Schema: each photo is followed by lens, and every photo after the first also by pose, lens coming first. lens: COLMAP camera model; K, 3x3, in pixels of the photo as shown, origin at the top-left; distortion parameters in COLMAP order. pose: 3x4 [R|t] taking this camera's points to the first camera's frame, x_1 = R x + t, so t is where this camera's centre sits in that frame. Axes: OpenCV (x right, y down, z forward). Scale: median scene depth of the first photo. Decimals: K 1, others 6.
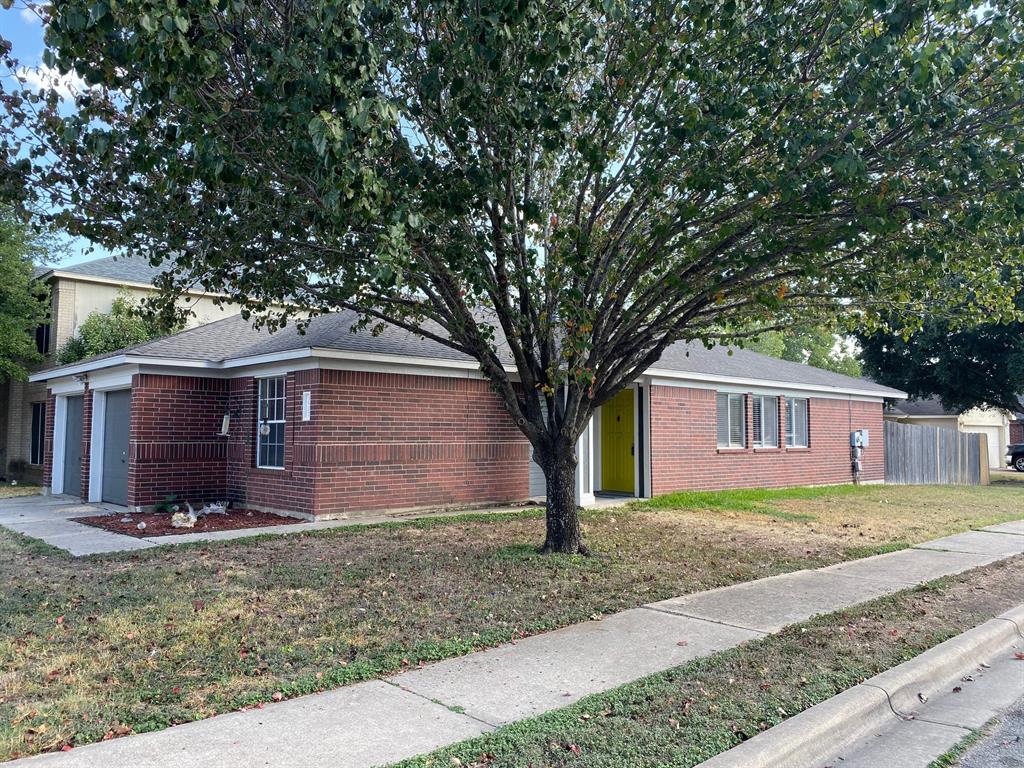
lens RADIAL K [[781.2, 0, 514.1], [0, 781.2, 379.5], [0, 0, 1]] dist [0.015196, -0.030612]
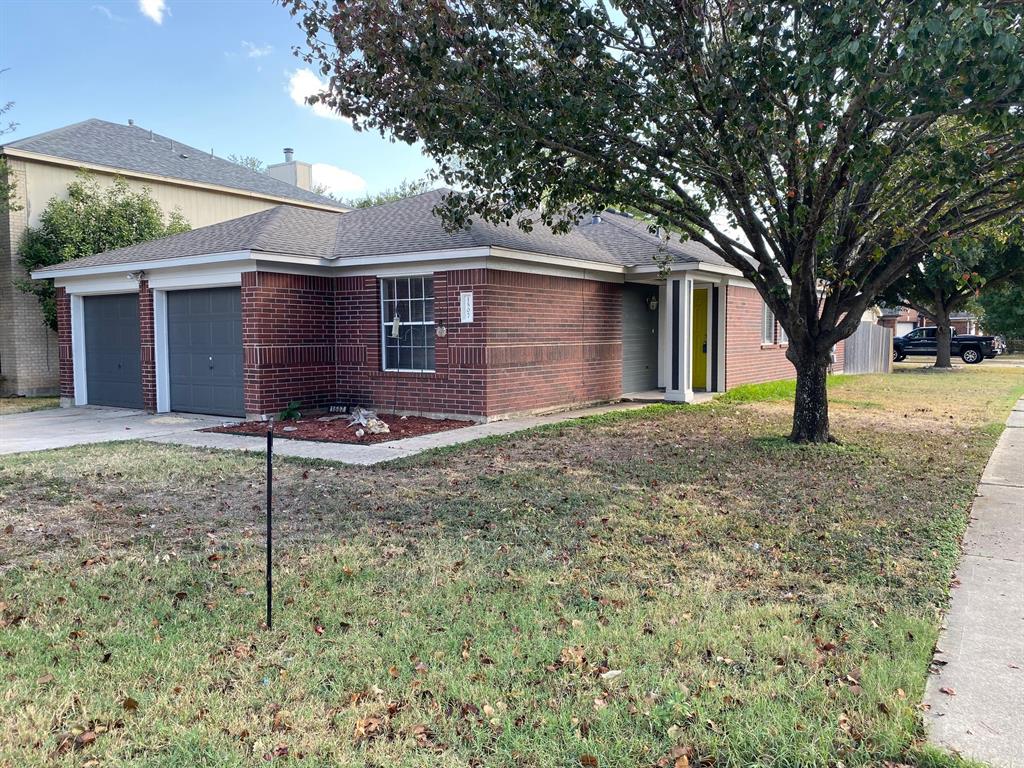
lens RADIAL K [[781.2, 0, 513.5], [0, 781.2, 386.6], [0, 0, 1]] dist [0.015196, -0.030612]
pose [[0.975915, -0.023887, 0.216838, -0.381418], [-0.006258, 0.990512, 0.137280, -0.001875], [-0.218060, -0.135331, 0.966507, 0.030520]]
